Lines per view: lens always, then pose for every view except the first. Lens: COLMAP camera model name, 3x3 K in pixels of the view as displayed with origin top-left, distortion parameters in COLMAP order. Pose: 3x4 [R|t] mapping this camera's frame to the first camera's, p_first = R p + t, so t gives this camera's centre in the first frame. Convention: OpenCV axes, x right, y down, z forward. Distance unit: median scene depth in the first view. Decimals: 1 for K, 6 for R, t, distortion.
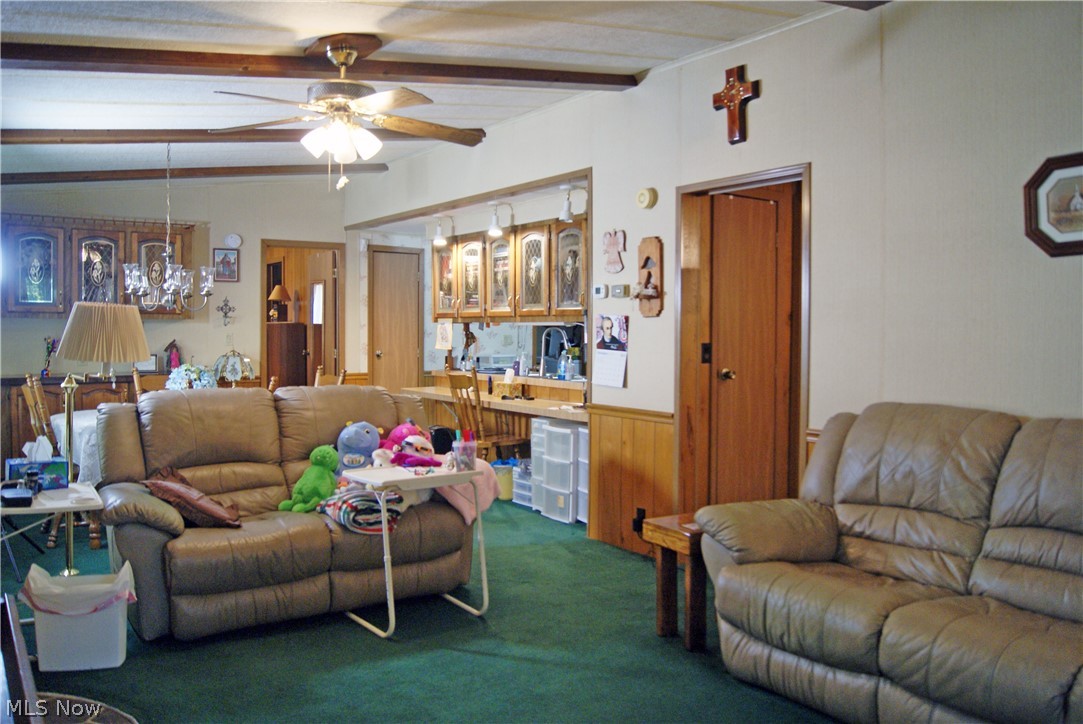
lens RADIAL K [[839.6, 0, 541.5], [0, 839.6, 357.3], [0, 0, 1]] dist [-0.067267, 0.005121]
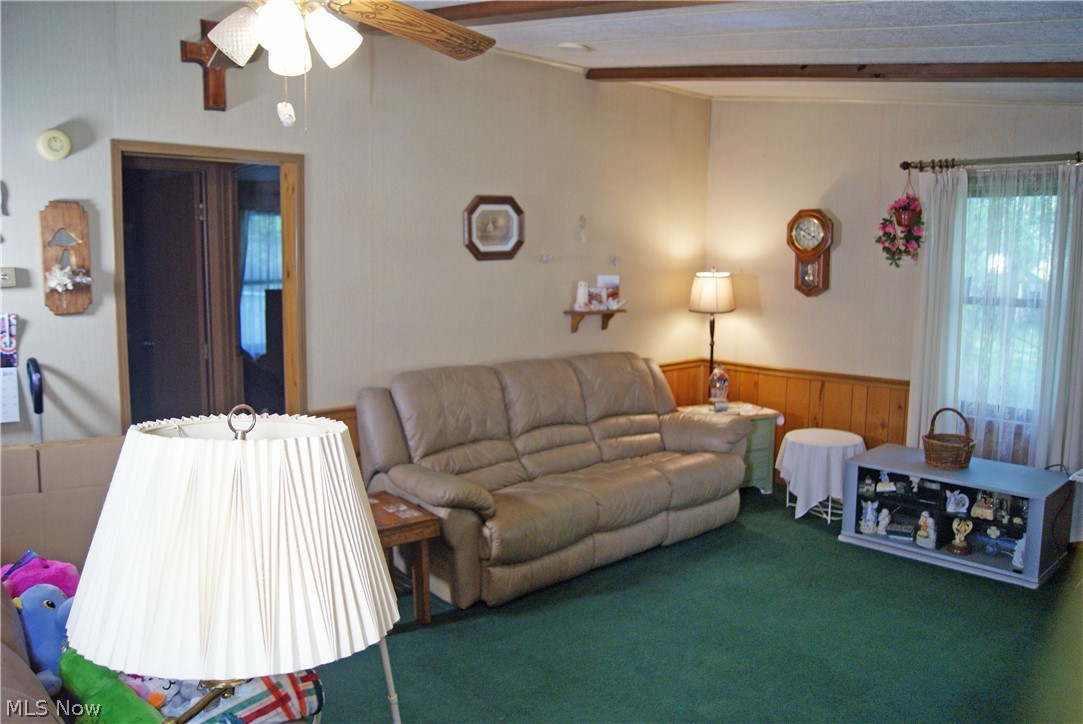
lens RADIAL K [[839.6, 0, 541.1], [0, 839.6, 355.9], [0, 0, 1]] dist [-0.067267, 0.005121]
pose [[-0.133194, -0.129350, 0.982613, -0.975915], [0.022989, 0.990777, 0.133541, -0.152930], [-0.990823, 0.040376, -0.128992, 1.094584]]
